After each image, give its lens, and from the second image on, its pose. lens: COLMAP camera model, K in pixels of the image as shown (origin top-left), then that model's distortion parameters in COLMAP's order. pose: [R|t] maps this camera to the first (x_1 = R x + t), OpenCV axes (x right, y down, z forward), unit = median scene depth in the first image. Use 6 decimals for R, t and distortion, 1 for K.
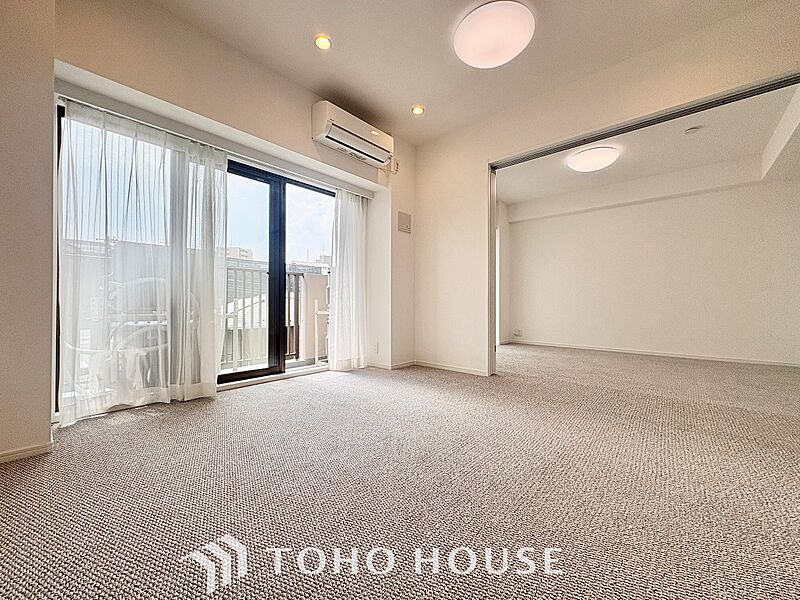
lens RADIAL K [[318.1, 0, 404.0], [0, 318.1, 300.4], [0, 0, 1]] dist [-0.001342, -0.000144]
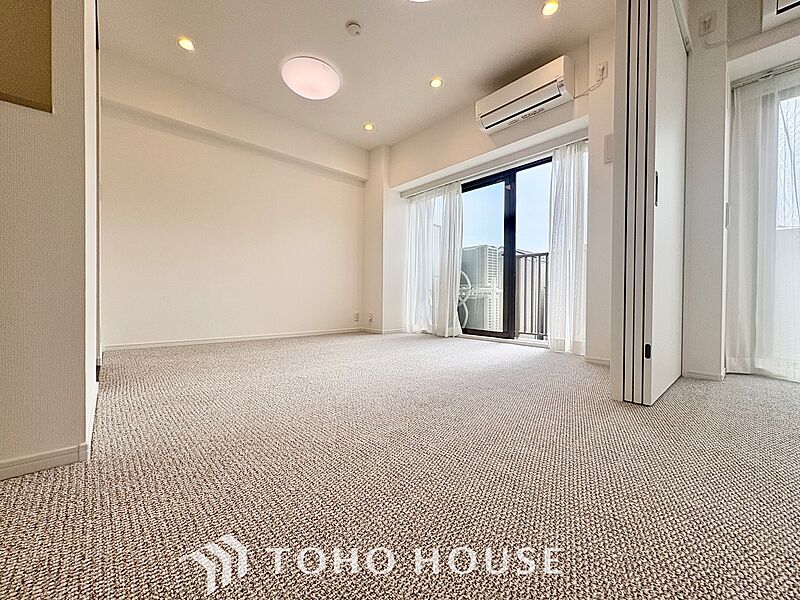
lens RADIAL K [[318.1, 0, 399.1], [0, 318.1, 302.2], [0, 0, 1]] dist [-0.001342, -0.000144]
pose [[-0.112358, 0.005782, -0.993651, 0.787359], [-0.010485, 0.999921, 0.007004, 0.088175], [0.993612, 0.011205, -0.112289, 0.696979]]
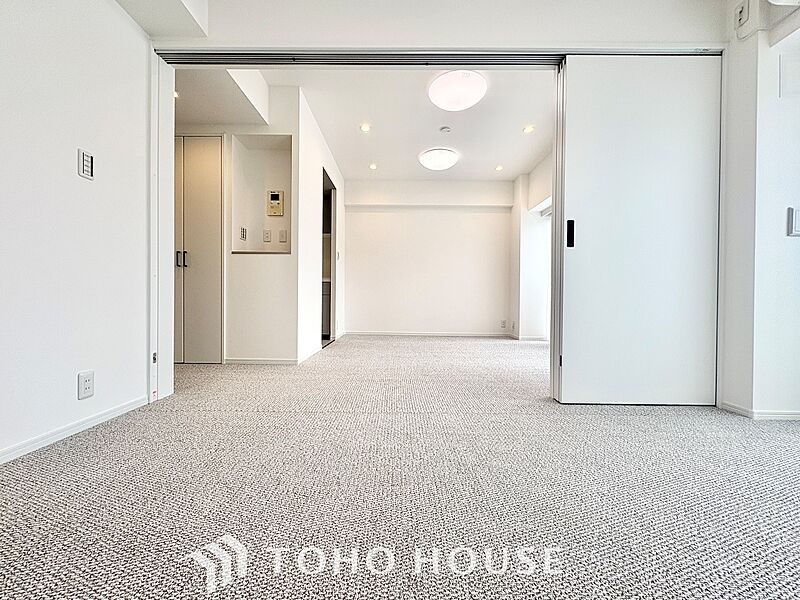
lens RADIAL K [[318.1, 0, 400.2], [0, 318.1, 300.6], [0, 0, 1]] dist [-0.001342, -0.000144]
pose [[-0.748789, -0.006451, -0.662777, 0.907244], [-0.010370, 0.999944, 0.001983, 0.046823], [0.662728, 0.008358, -0.748814, 1.235905]]
